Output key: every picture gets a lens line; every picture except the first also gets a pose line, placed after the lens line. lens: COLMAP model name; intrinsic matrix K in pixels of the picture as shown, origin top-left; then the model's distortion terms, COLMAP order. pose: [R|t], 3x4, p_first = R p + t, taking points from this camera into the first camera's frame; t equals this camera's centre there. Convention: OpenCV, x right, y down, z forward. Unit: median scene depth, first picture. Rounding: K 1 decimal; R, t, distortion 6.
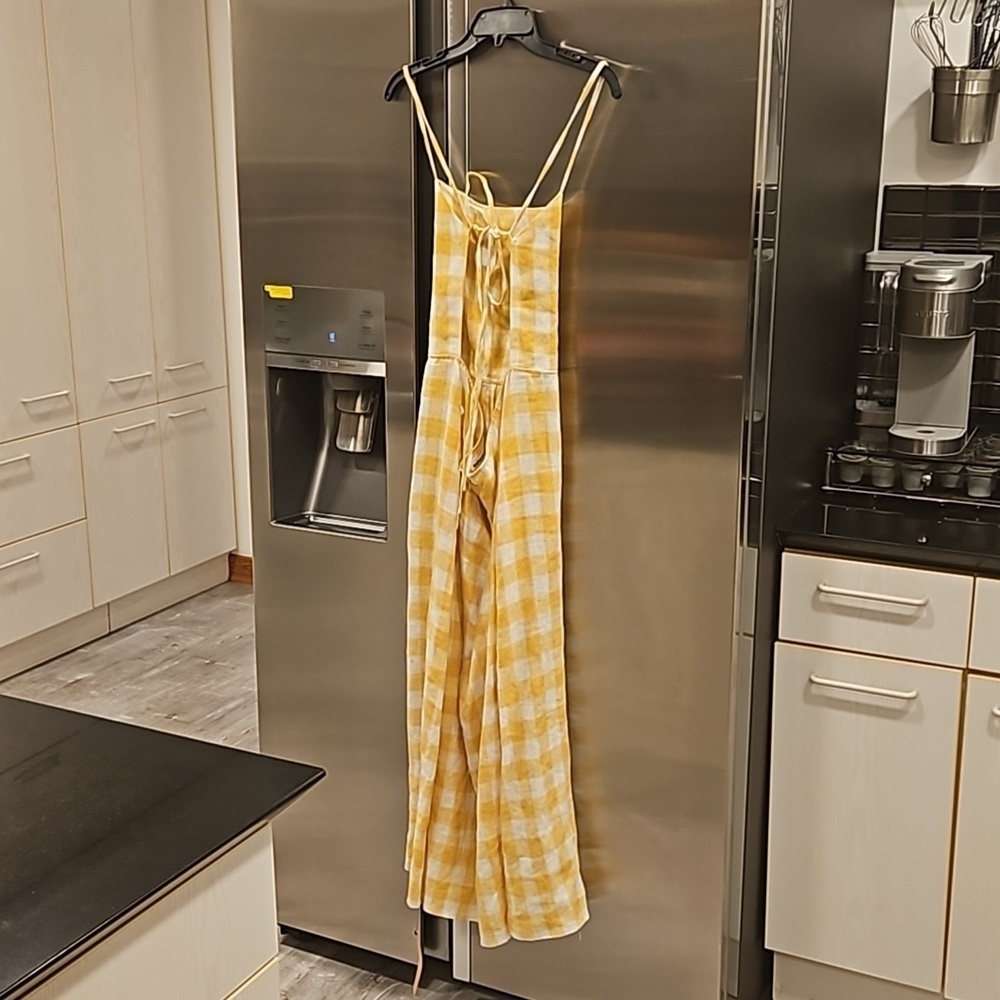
lens RADIAL K [[1390.6, 0, 500.0], [0, 1390.6, 500.0], [0, 0, 1]] dist [0.051083, -0.025664]
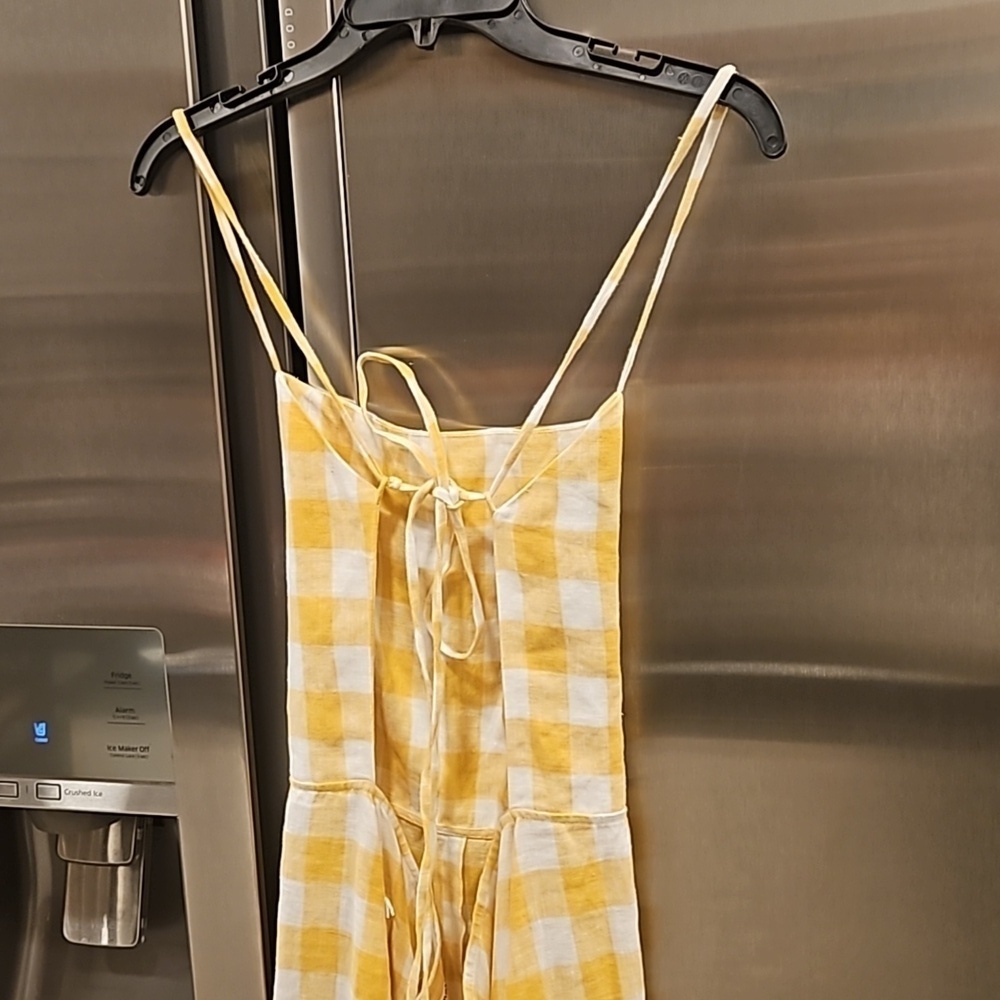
lens RADIAL K [[1385.8, 0, 483.7], [0, 1385.8, 495.6], [0, 0, 1]] dist [0.036595, 0.029186]
pose [[0.972969, -0.095188, 0.210407, -0.077992], [0.109001, 0.992517, -0.055028, -0.165757], [-0.203595, 0.076475, 0.976064, 0.591981]]
